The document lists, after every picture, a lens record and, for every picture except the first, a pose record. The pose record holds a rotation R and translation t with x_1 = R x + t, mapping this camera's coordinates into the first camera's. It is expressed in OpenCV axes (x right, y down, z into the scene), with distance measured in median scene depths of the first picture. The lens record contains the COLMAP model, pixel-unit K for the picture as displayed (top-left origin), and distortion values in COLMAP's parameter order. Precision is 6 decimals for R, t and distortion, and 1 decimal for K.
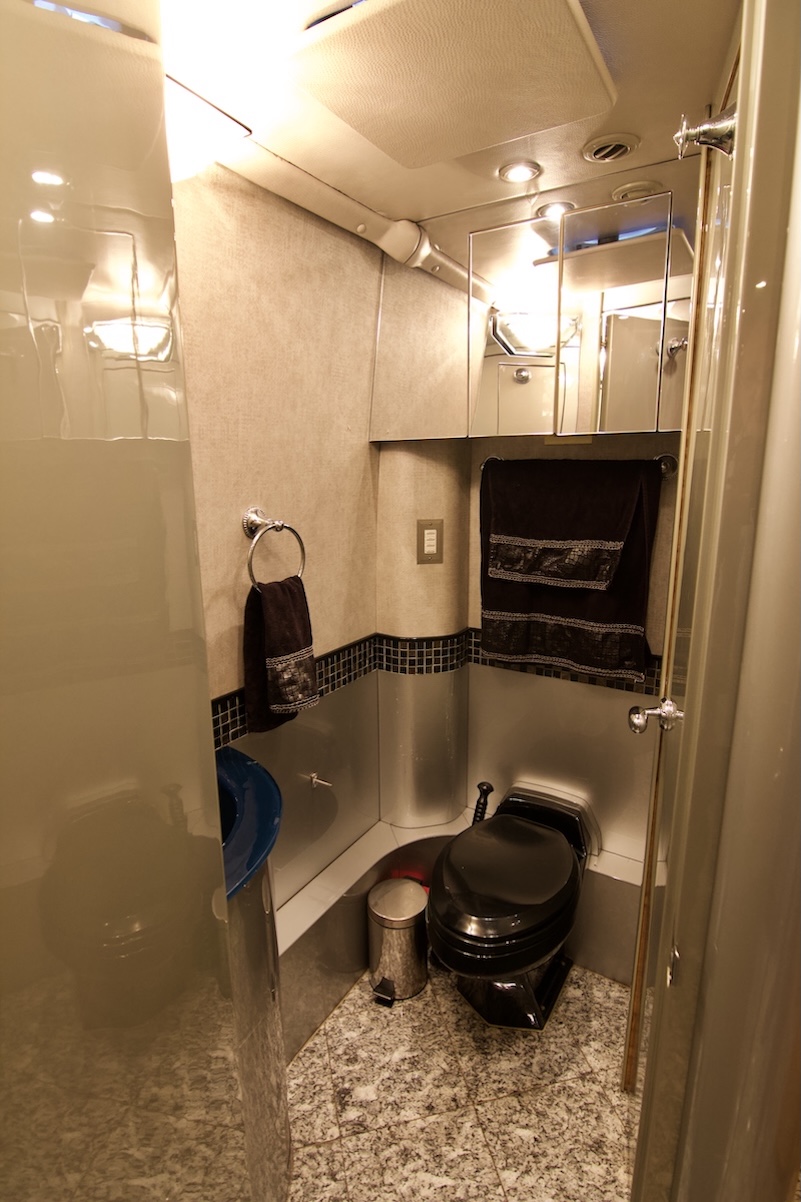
lens RADIAL K [[610.2, 0, 403.0], [0, 610.2, 594.7], [0, 0, 1]] dist [-0.007675, -0.010063]
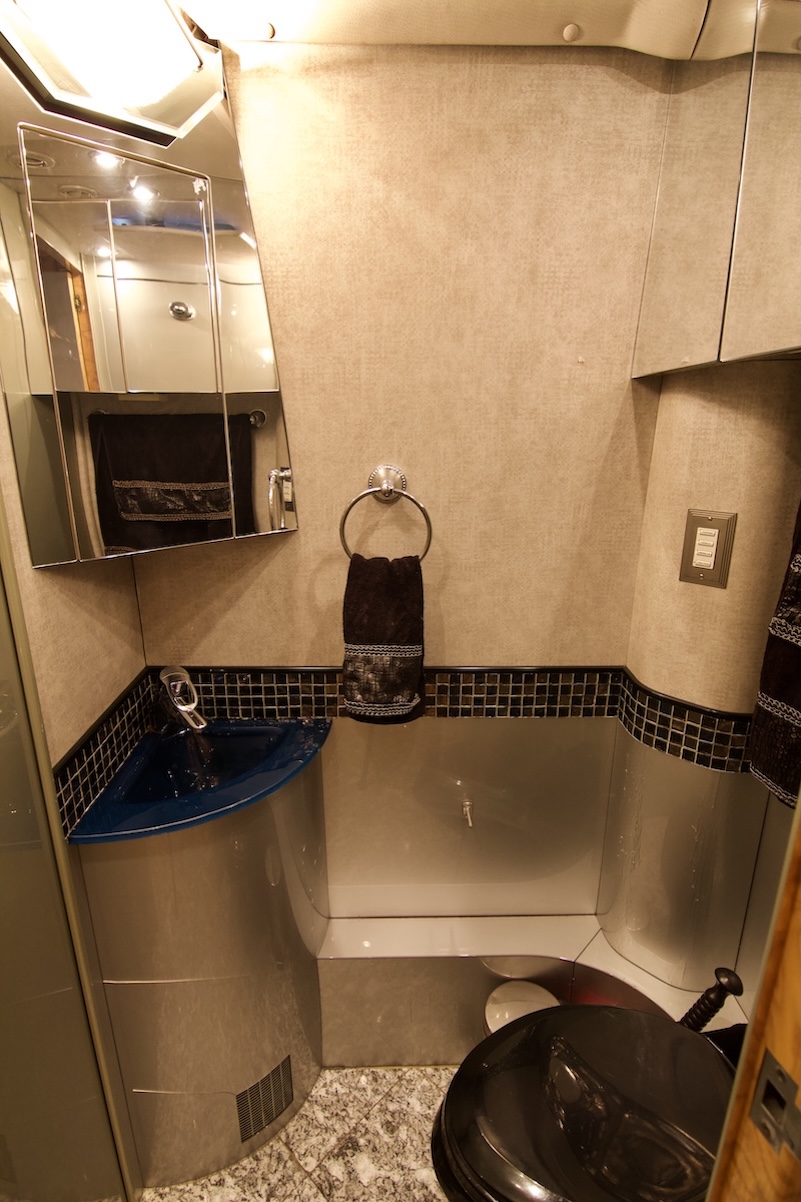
lens RADIAL K [[610.2, 0, 403.0], [0, 610.2, 594.7], [0, 0, 1]] dist [-0.007675, -0.010063]
pose [[0.537227, 0.238869, -0.808906, 0.453505], [-0.181534, 0.969328, 0.165678, -0.106123], [0.823670, 0.057838, 0.564112, 0.515911]]
